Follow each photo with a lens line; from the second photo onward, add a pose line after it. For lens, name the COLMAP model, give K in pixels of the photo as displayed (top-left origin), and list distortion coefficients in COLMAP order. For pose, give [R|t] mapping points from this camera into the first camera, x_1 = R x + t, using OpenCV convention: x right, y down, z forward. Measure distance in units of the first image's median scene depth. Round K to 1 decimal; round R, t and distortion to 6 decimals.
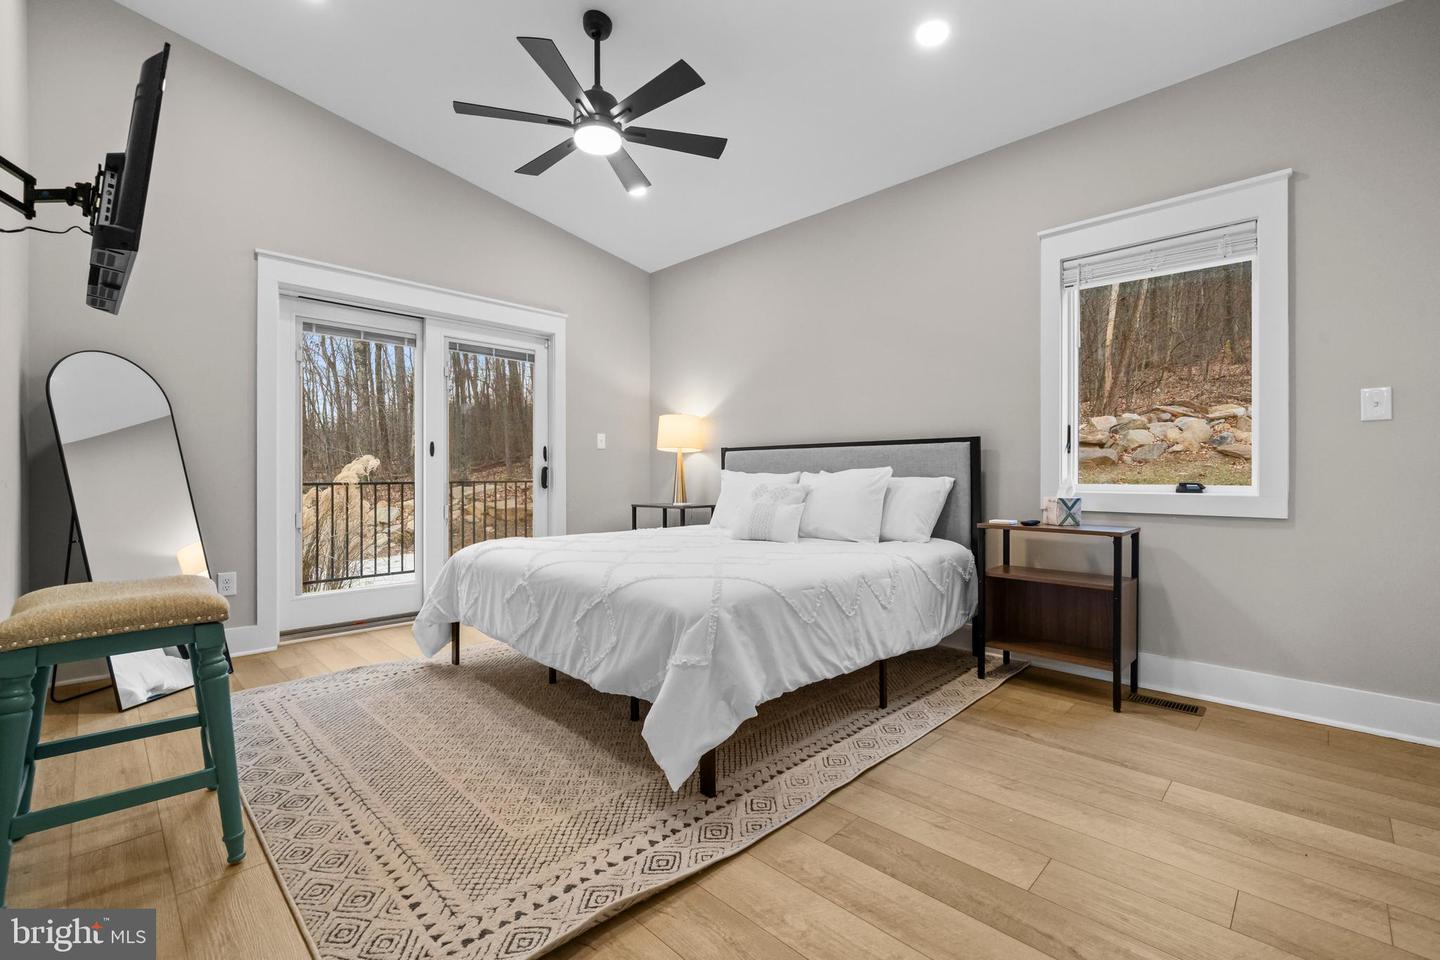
lens RADIAL K [[612.7, 0, 722.3], [0, 612.7, 478.3], [0, 0, 1]] dist [-0.001860, 0.000770]
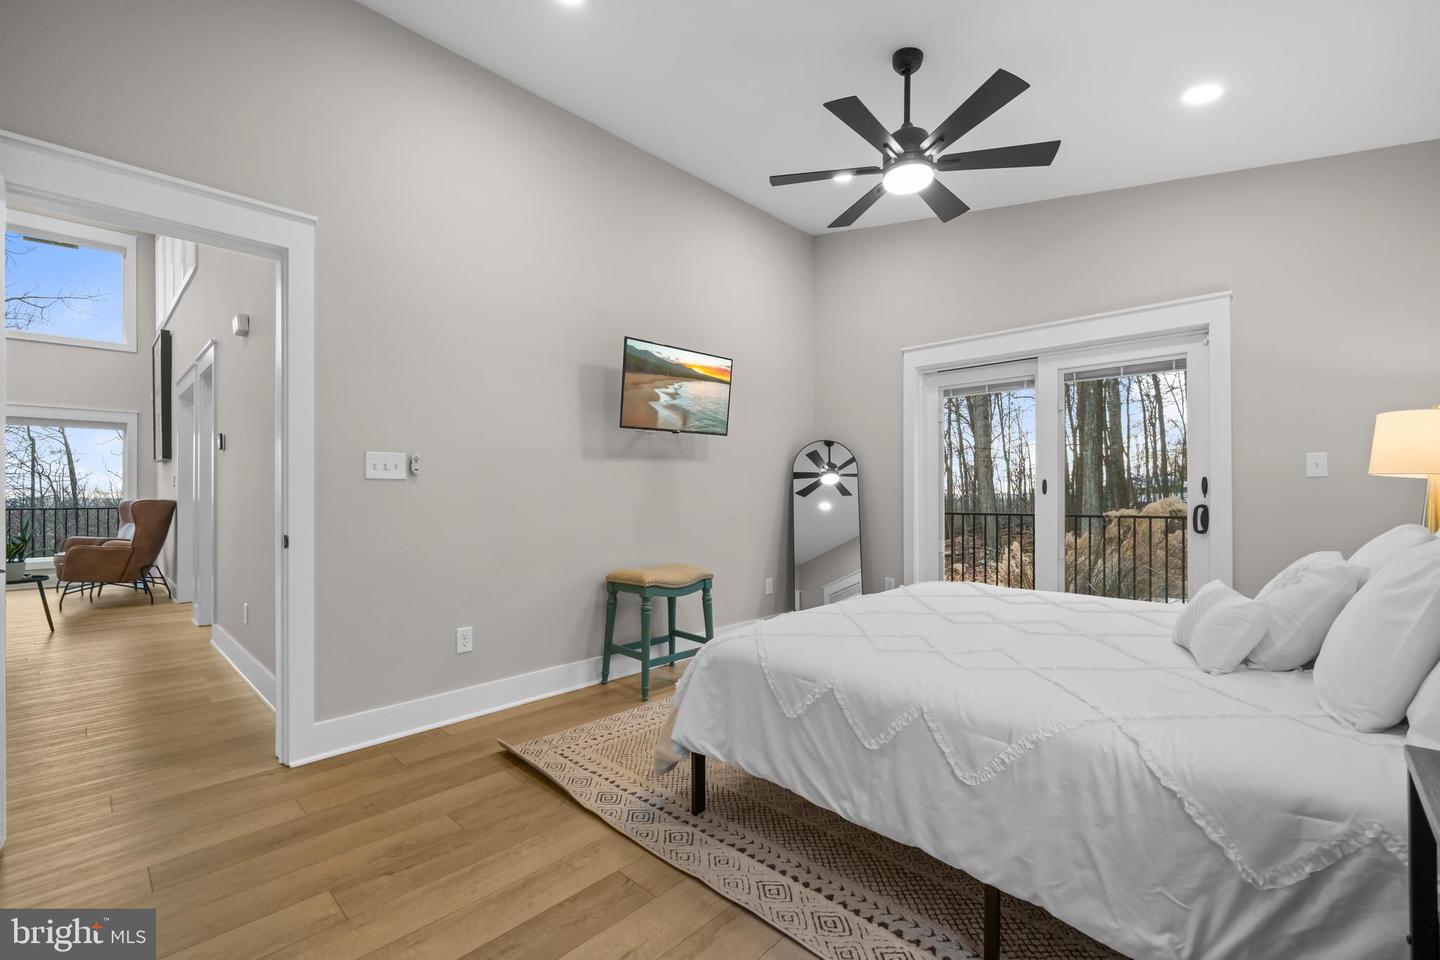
lens RADIAL K [[584.8, 0, 701.8], [0, 584.8, 500.7], [0, 0, 1]] dist [0.003410, 0.000386]
pose [[0.024893, 0.008705, -0.999652, 0.897888], [0.000401, 0.999962, 0.008718, -0.065659], [0.999690, -0.000618, 0.024889, 0.820631]]
